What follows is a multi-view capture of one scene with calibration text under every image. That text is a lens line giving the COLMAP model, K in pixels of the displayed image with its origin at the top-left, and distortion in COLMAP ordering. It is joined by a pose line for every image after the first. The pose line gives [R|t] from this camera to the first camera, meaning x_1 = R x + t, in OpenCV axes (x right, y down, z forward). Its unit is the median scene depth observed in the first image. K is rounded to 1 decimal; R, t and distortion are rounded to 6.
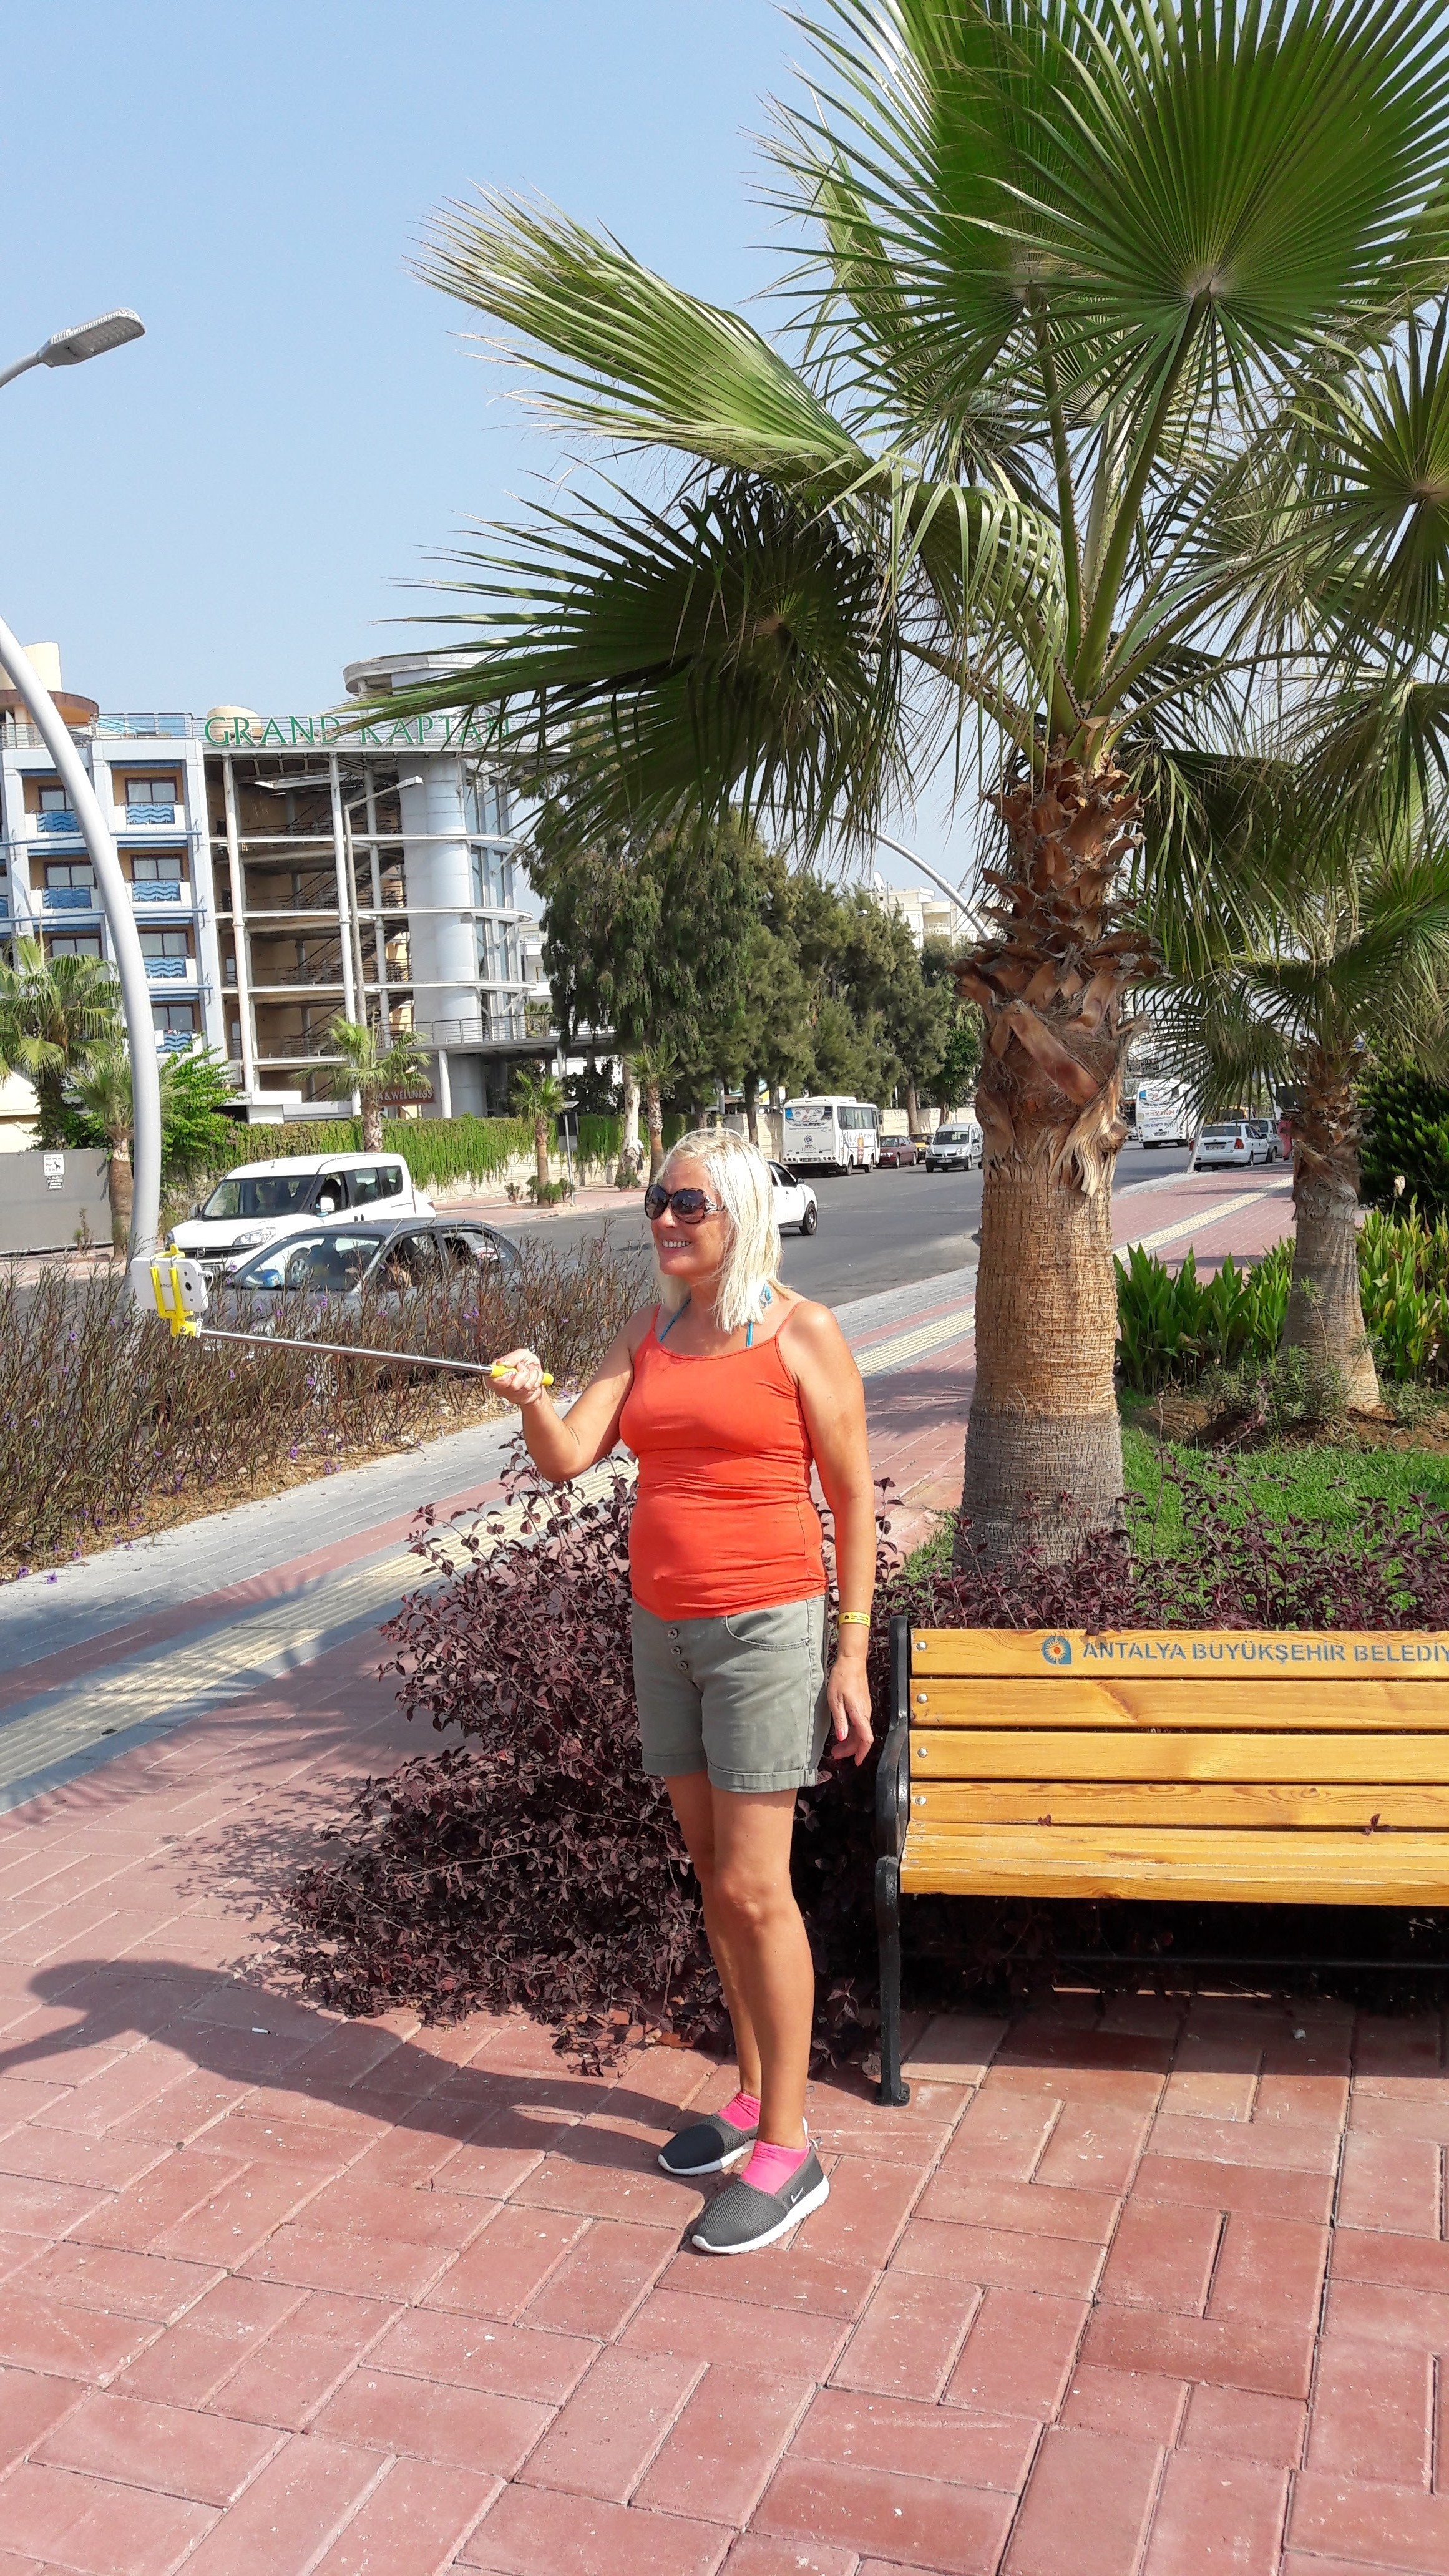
lens RADIAL K [[1978.1, 0, 680.8], [0, 1978.1, 1256.2], [0, 0, 1]] dist [0.113091, -0.341657]
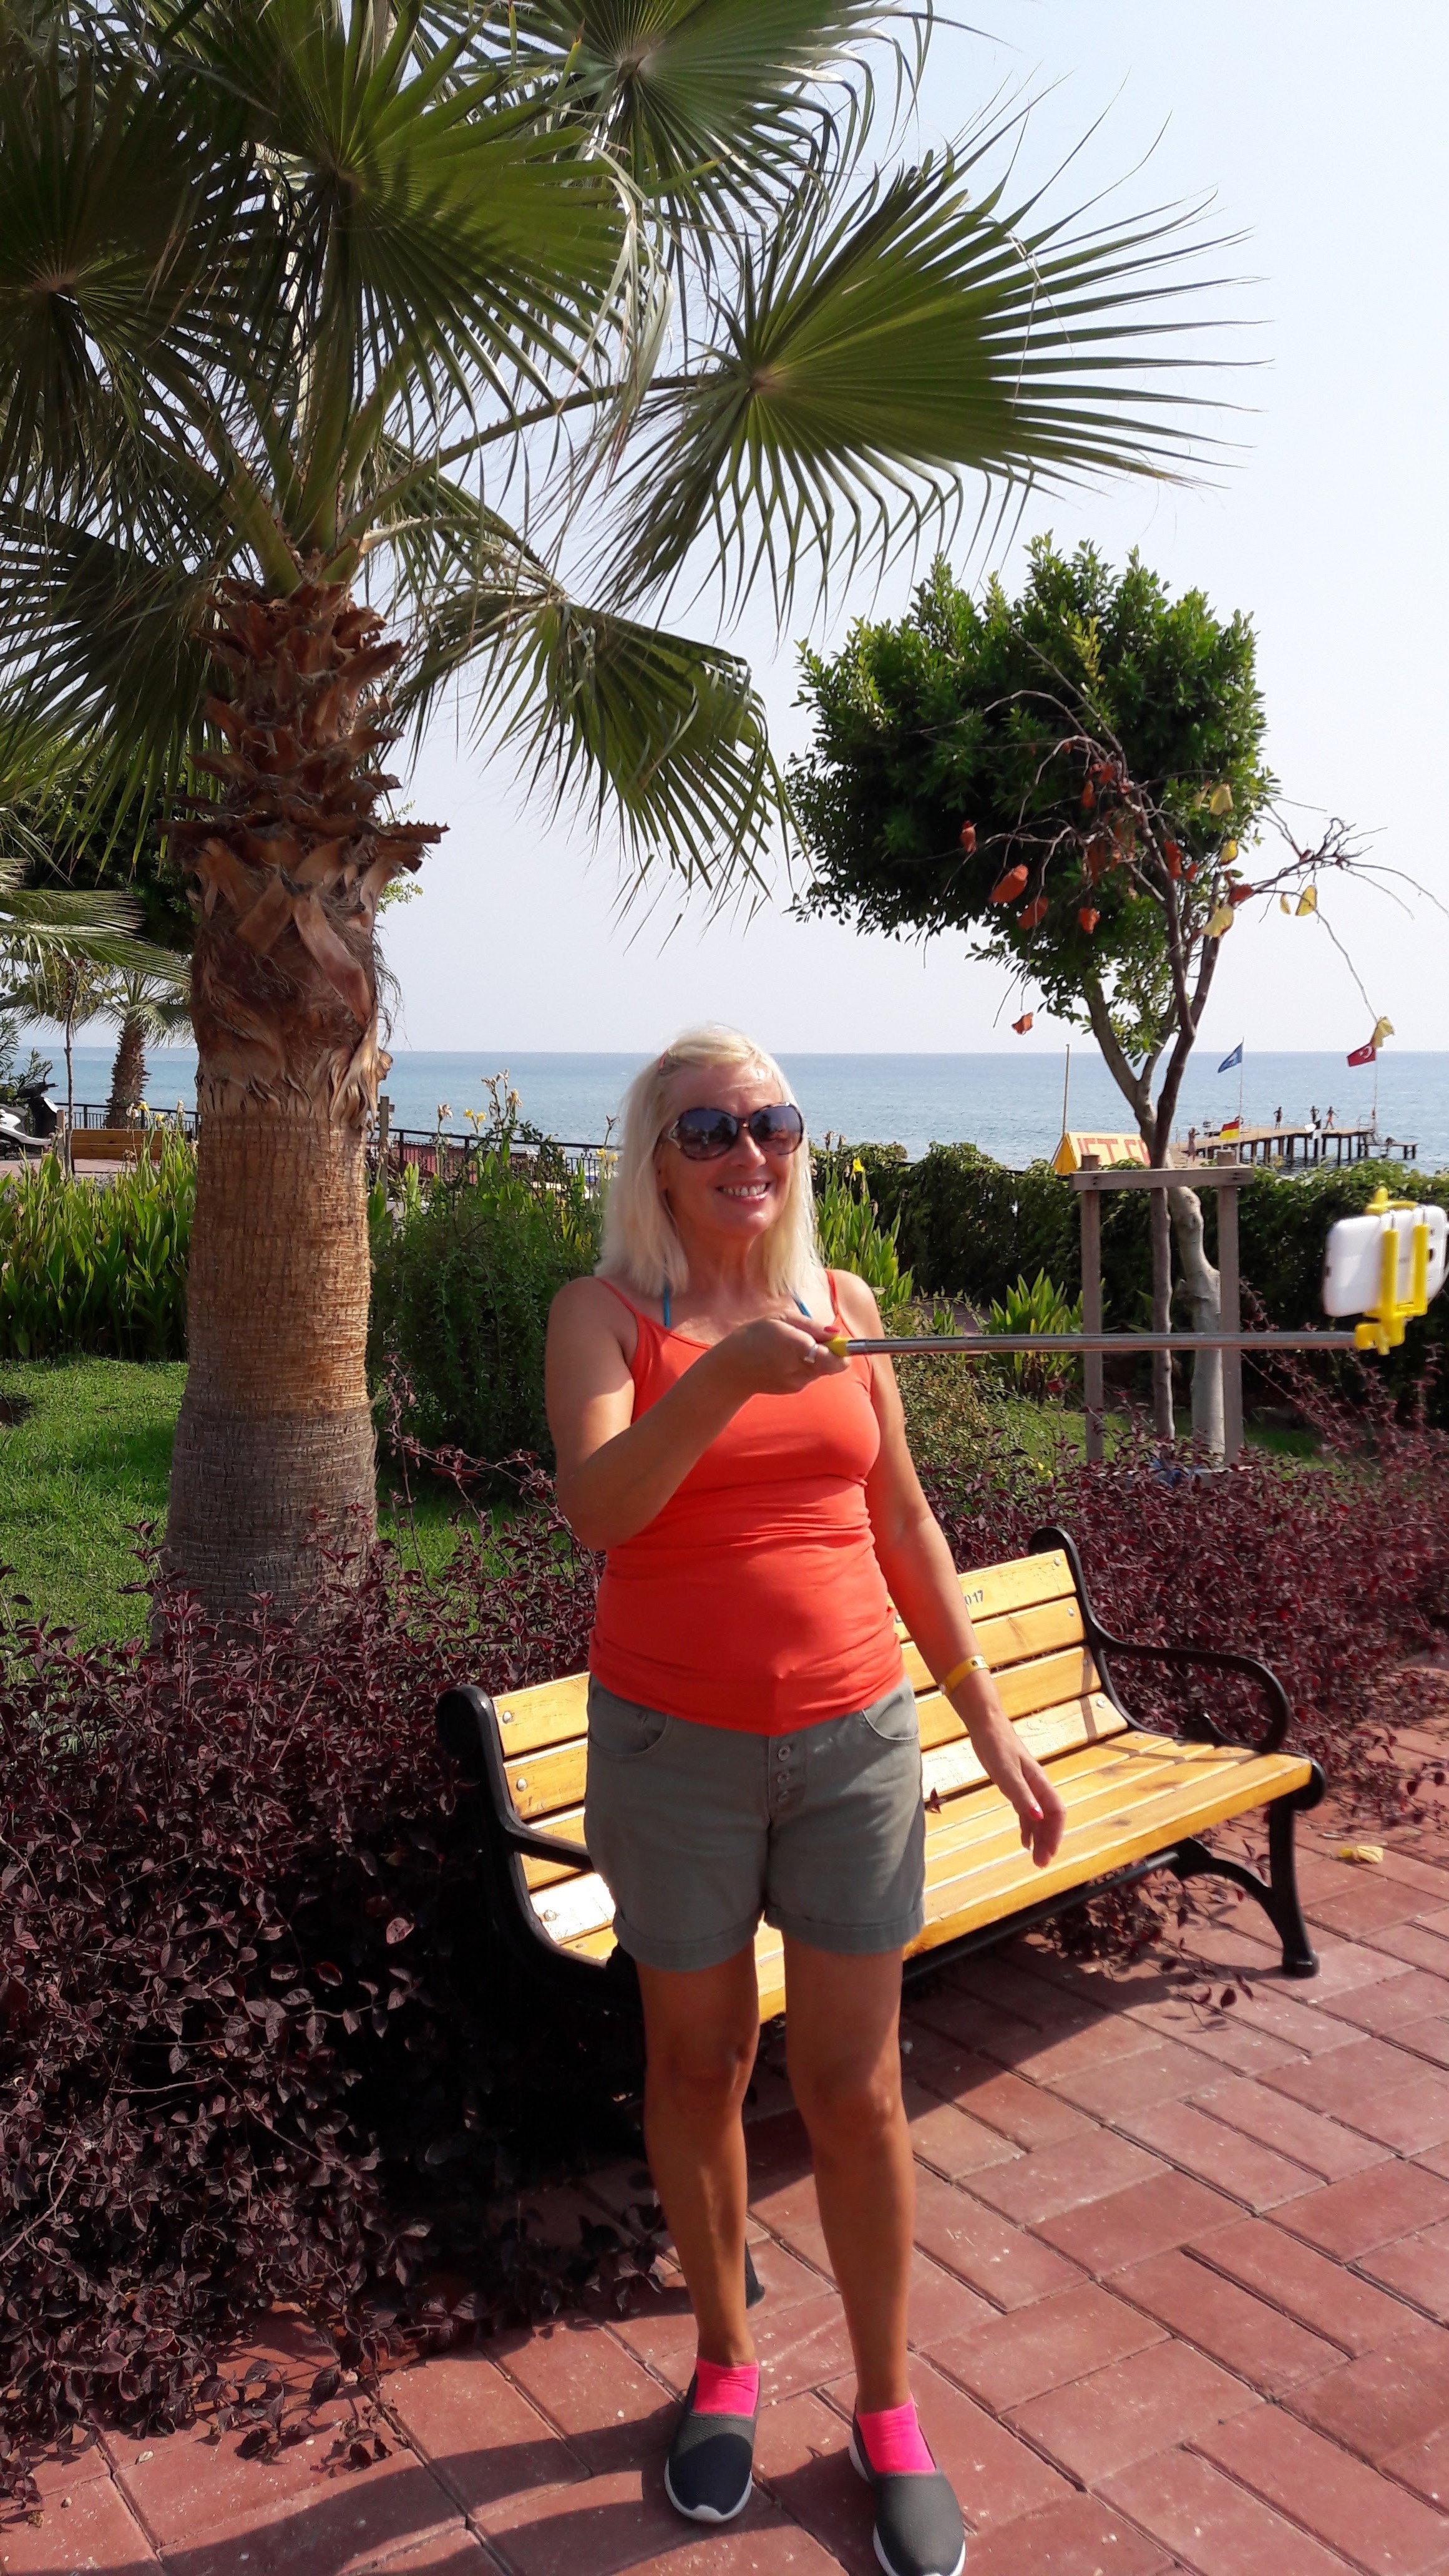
lens RADIAL K [[2040.5, 0, 724.5], [0, 2040.5, 1288.0], [0, 0, 1]] dist [0.075357, -0.132129]
pose [[0.605354, -0.035142, 0.795180, -0.410207], [0.009761, 0.999278, 0.036731, 0.002353], [-0.795897, -0.014473, 0.605260, 0.417534]]
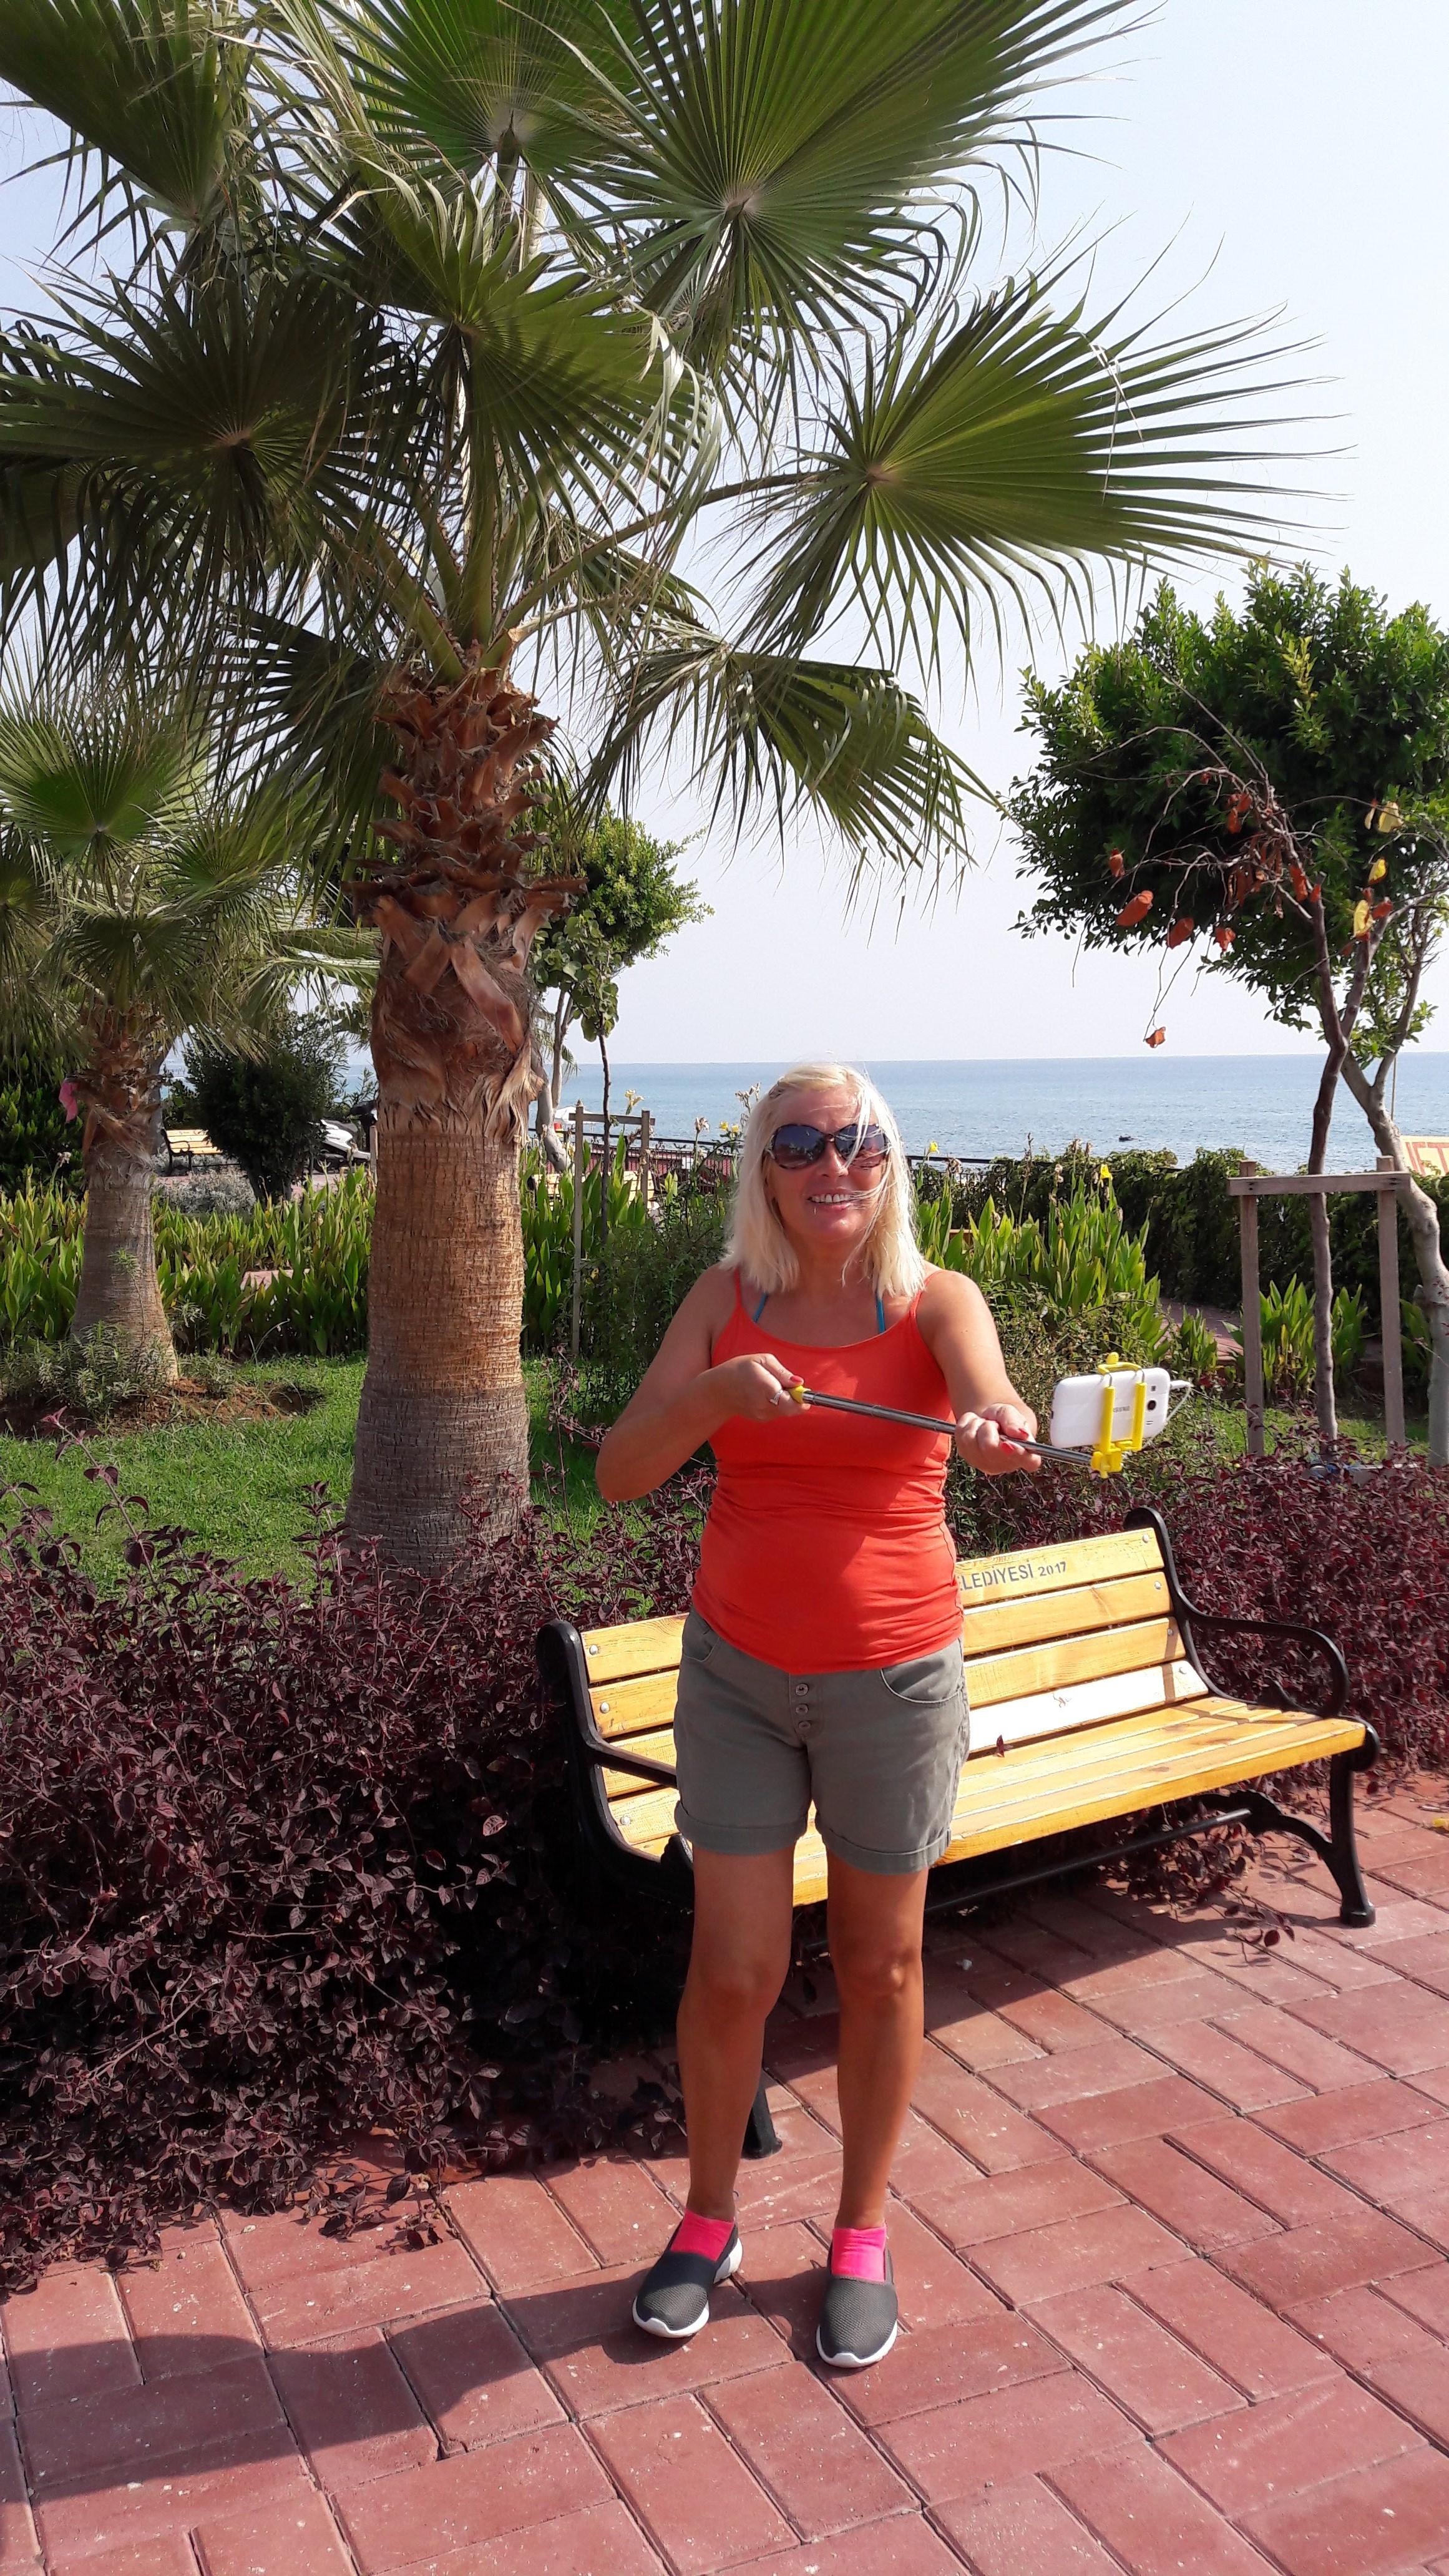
lens RADIAL K [[2018.8, 0, 730.5], [0, 2018.8, 1277.2], [0, 0, 1]] dist [0.119675, -0.273352]
pose [[0.716594, -0.026620, 0.696983, -0.422890], [0.011822, 0.999591, 0.026023, 0.005702], [-0.697391, -0.010408, 0.716616, 0.280401]]
